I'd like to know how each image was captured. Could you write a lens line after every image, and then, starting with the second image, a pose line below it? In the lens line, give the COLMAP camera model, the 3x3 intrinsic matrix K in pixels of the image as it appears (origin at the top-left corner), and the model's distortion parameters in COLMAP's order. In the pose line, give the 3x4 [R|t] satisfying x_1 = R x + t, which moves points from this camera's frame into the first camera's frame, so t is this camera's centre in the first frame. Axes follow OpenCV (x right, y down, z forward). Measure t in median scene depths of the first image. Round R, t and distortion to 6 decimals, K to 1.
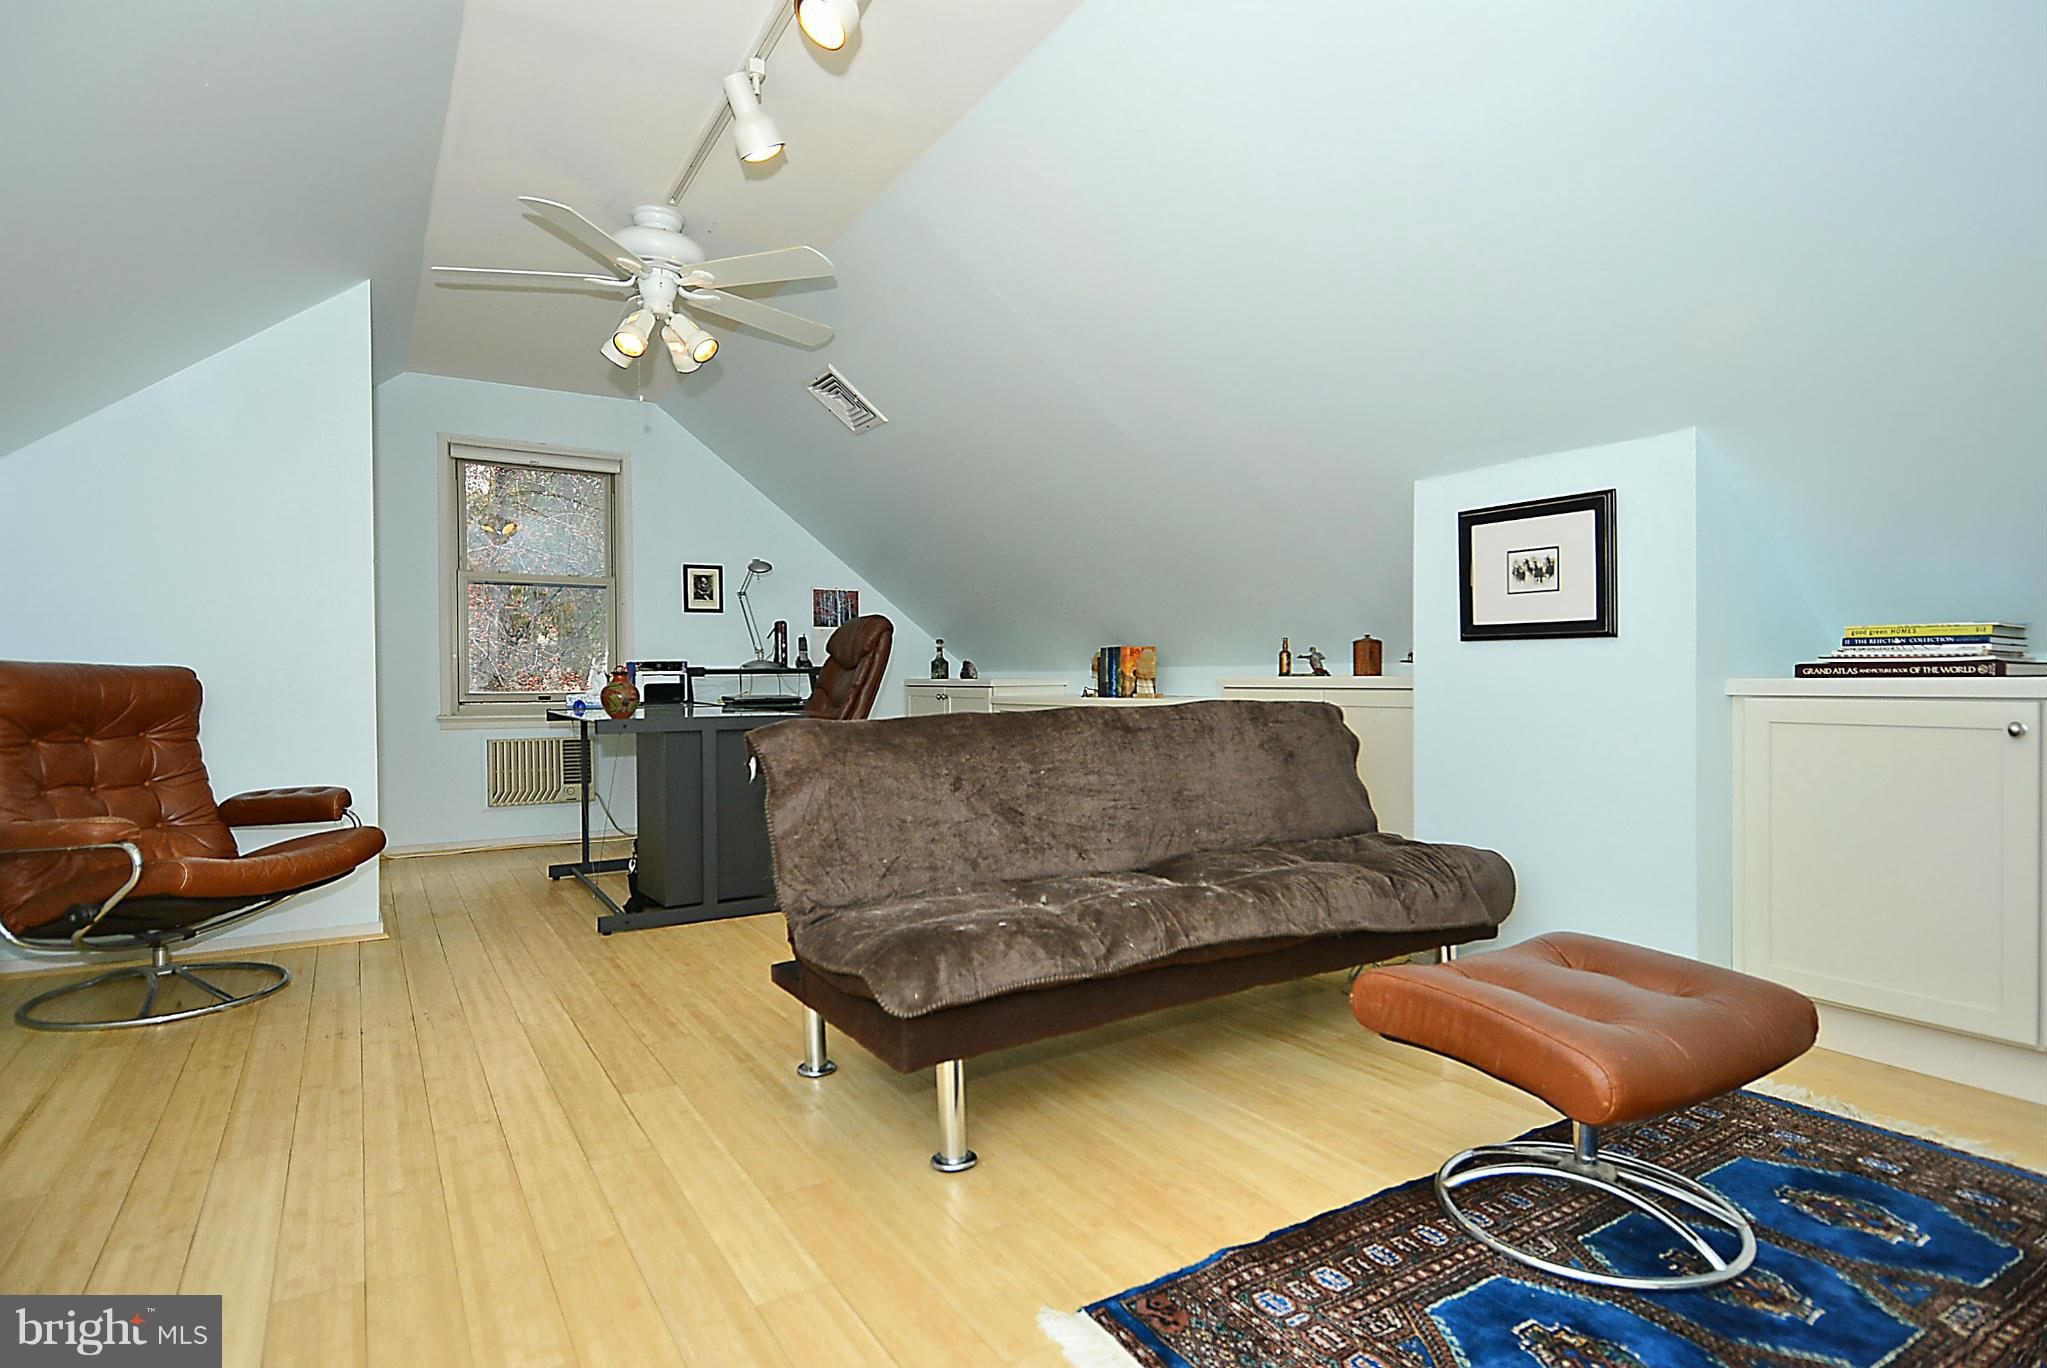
lens RADIAL K [[1093.3, 0, 1036.8], [0, 1093.3, 680.3], [0, 0, 1]] dist [0.010578, -0.004029]
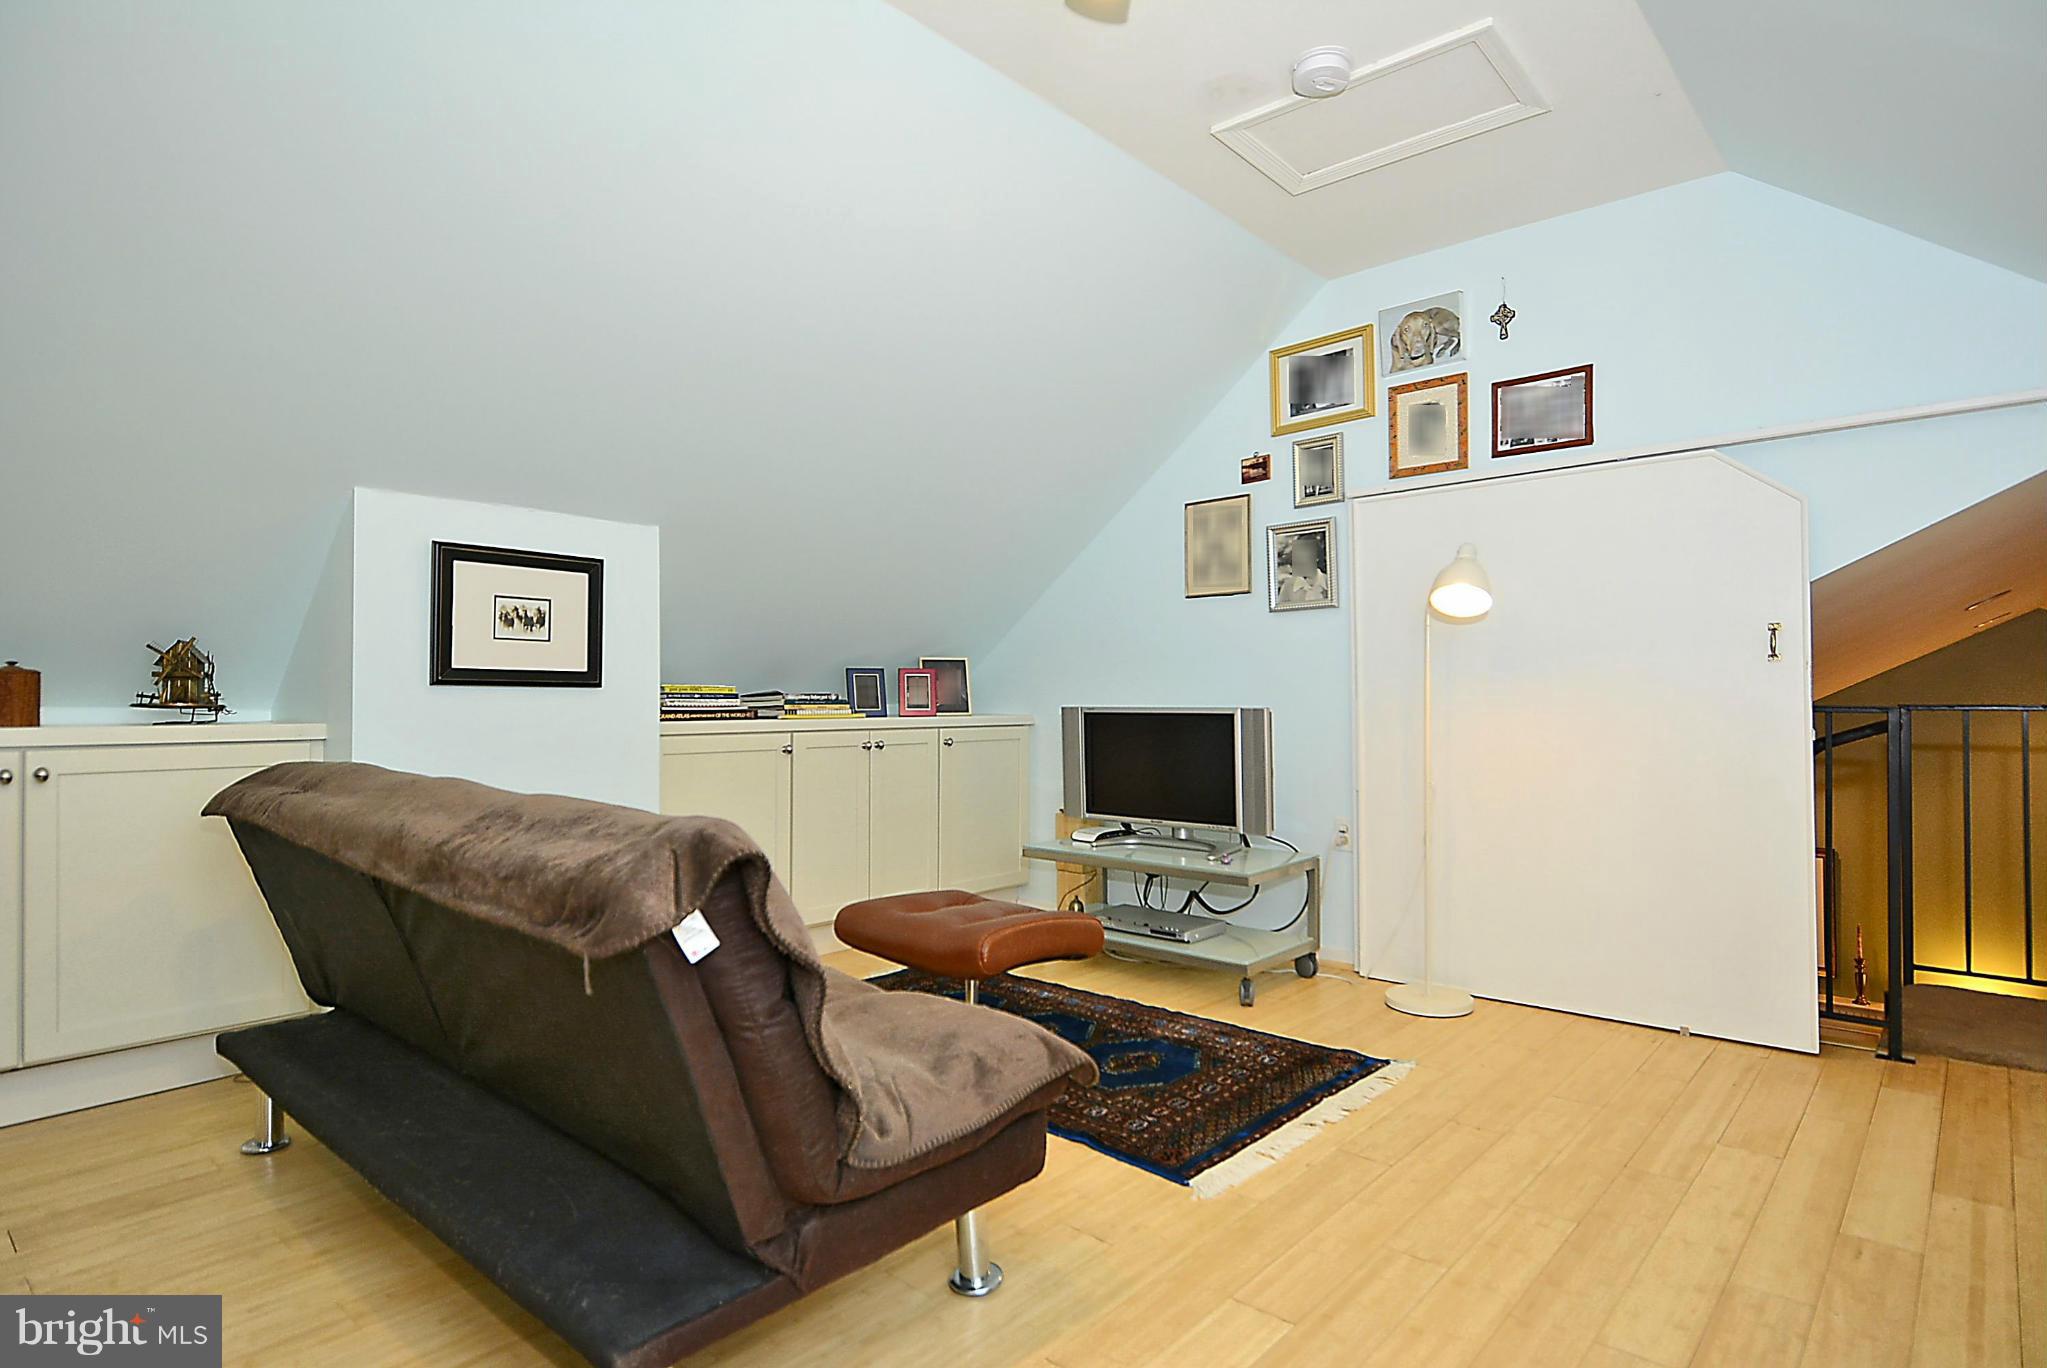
lens RADIAL K [[1093.3, 0, 1034.0], [0, 1093.3, 686.2], [0, 0, 1]] dist [0.010578, -0.004029]
pose [[-0.295897, 0.022513, 0.954954, -0.667700], [0.010555, 0.999738, -0.020299, -0.012186], [-0.955162, 0.004073, -0.296057, 0.861944]]
